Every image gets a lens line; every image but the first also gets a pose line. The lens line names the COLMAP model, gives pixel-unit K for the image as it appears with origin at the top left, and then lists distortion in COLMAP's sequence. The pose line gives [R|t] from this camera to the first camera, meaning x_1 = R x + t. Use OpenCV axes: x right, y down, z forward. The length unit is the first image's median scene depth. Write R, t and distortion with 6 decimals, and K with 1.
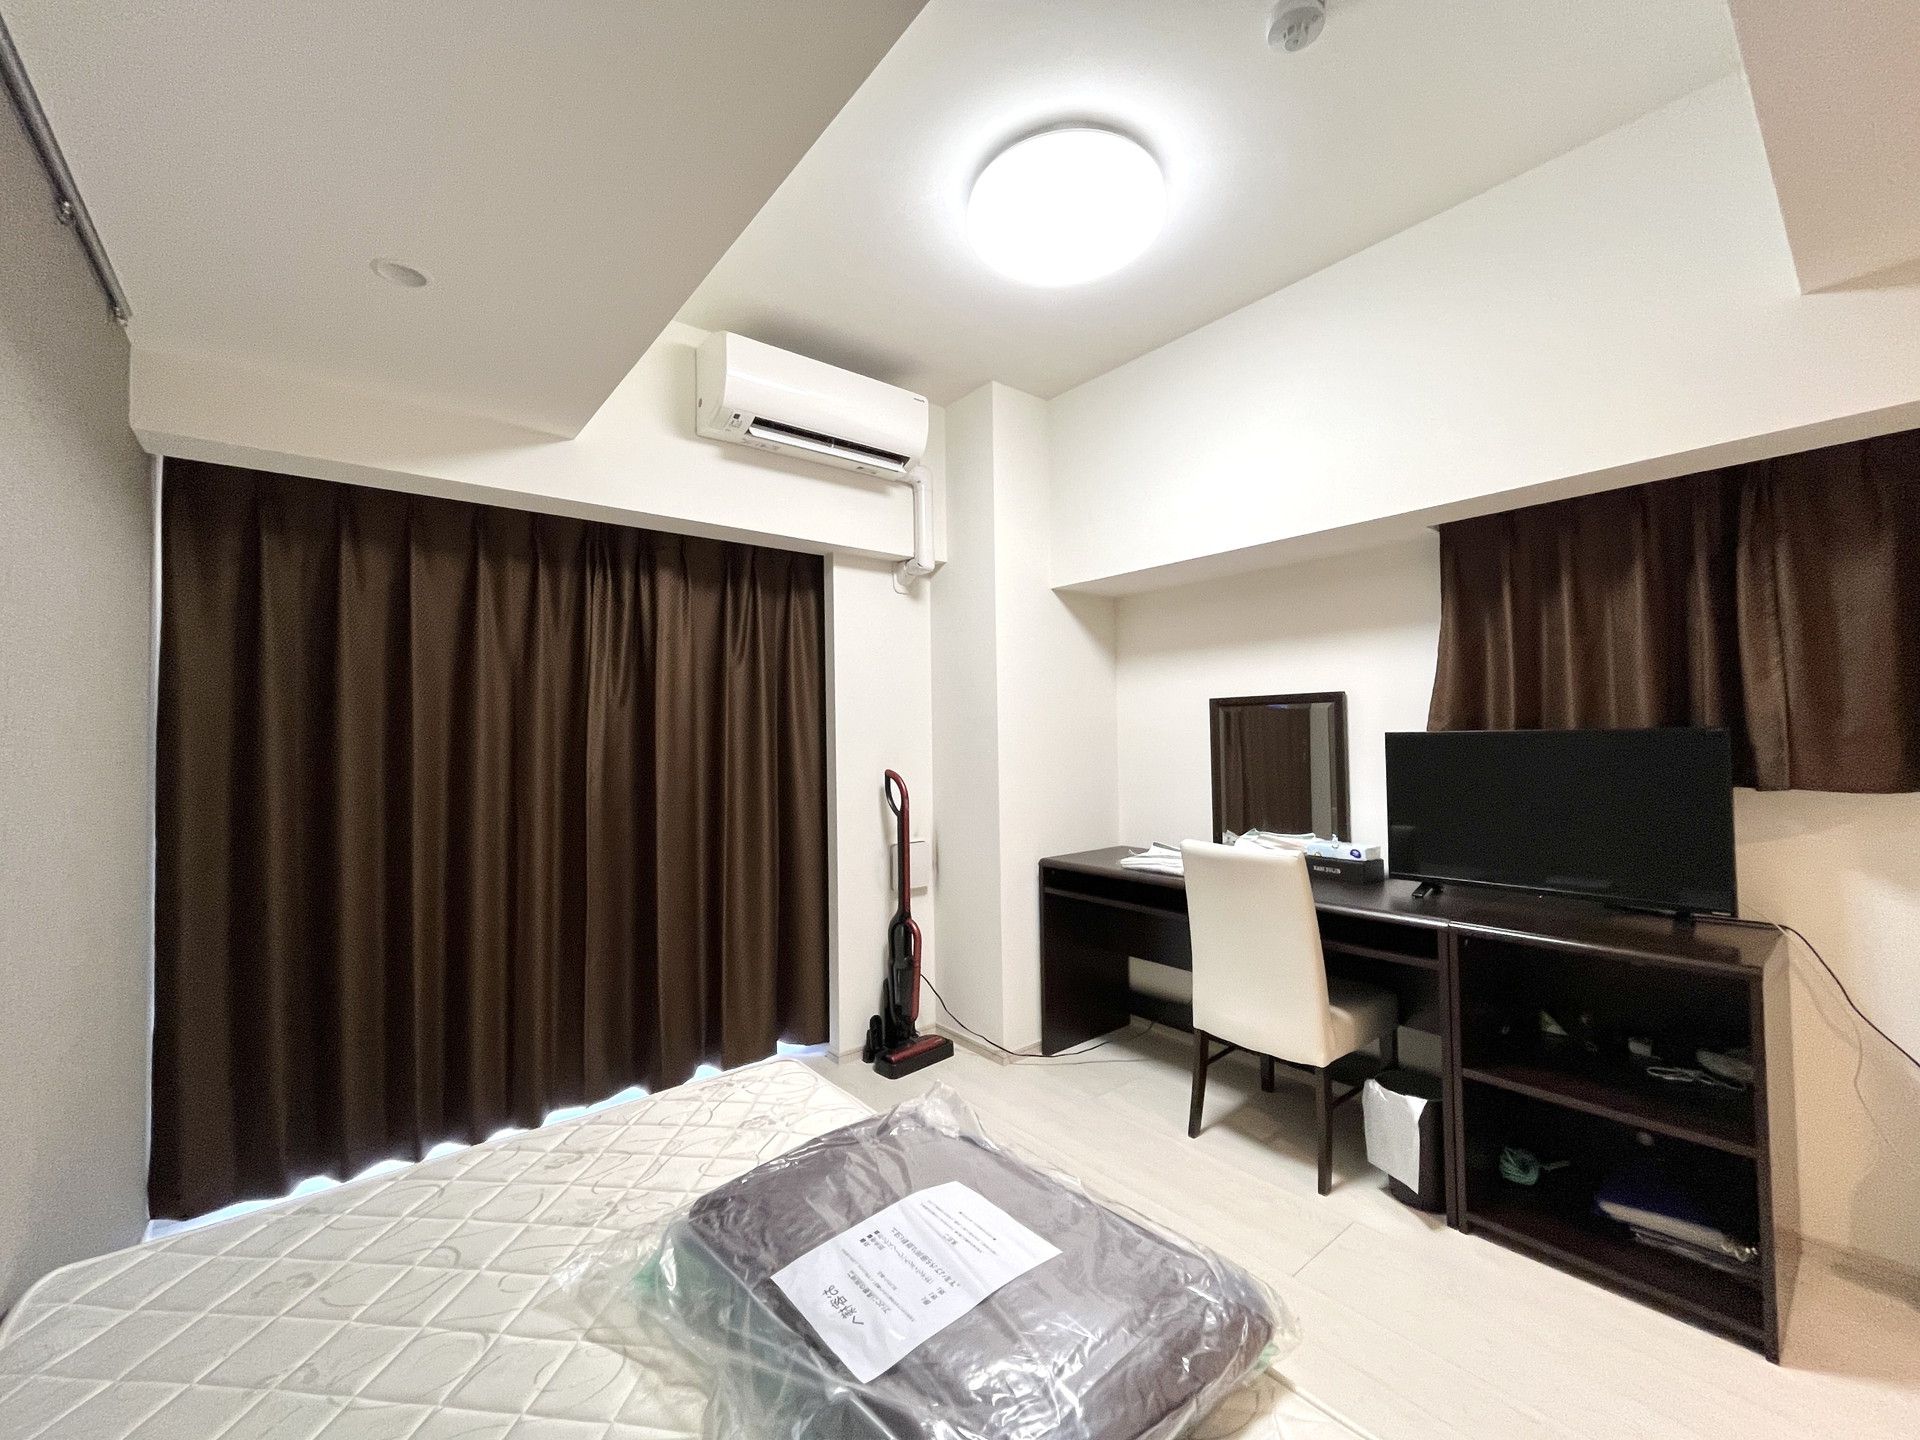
lens RADIAL K [[780.1, 0, 967.3], [0, 780.1, 714.5], [0, 0, 1]] dist [-0.003042, -0.000869]
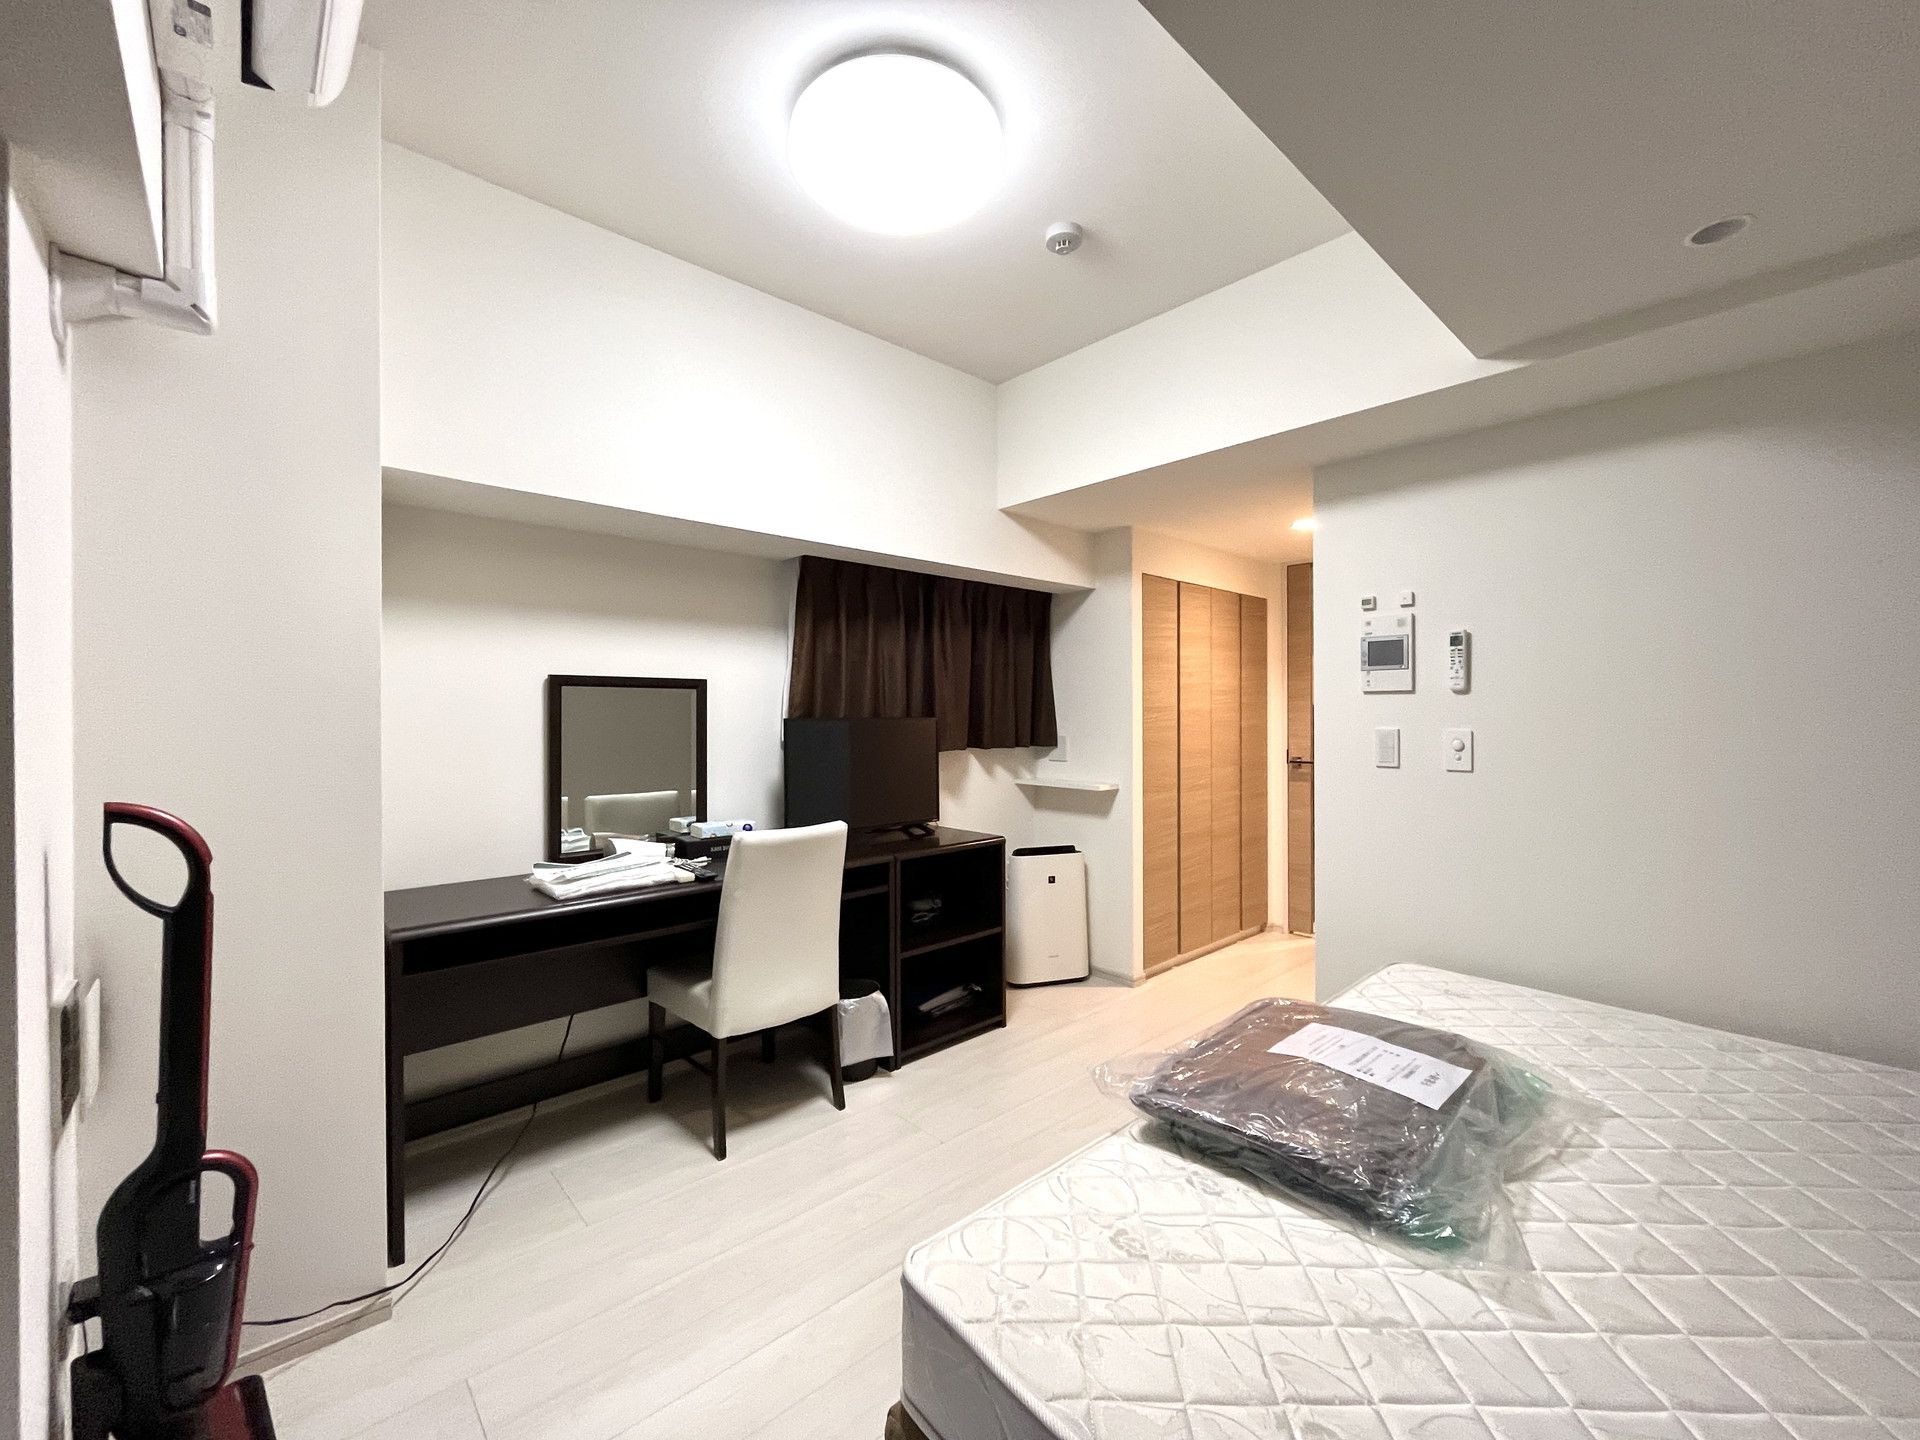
lens RADIAL K [[780.1, 0, 954.8], [0, 780.1, 715.0], [0, 0, 1]] dist [-0.003042, -0.000869]
pose [[-0.051861, 0.014590, 0.998548, -0.750486], [-0.027613, 0.999490, -0.016038, 0.032573], [-0.998272, -0.028405, -0.051432, 0.915137]]
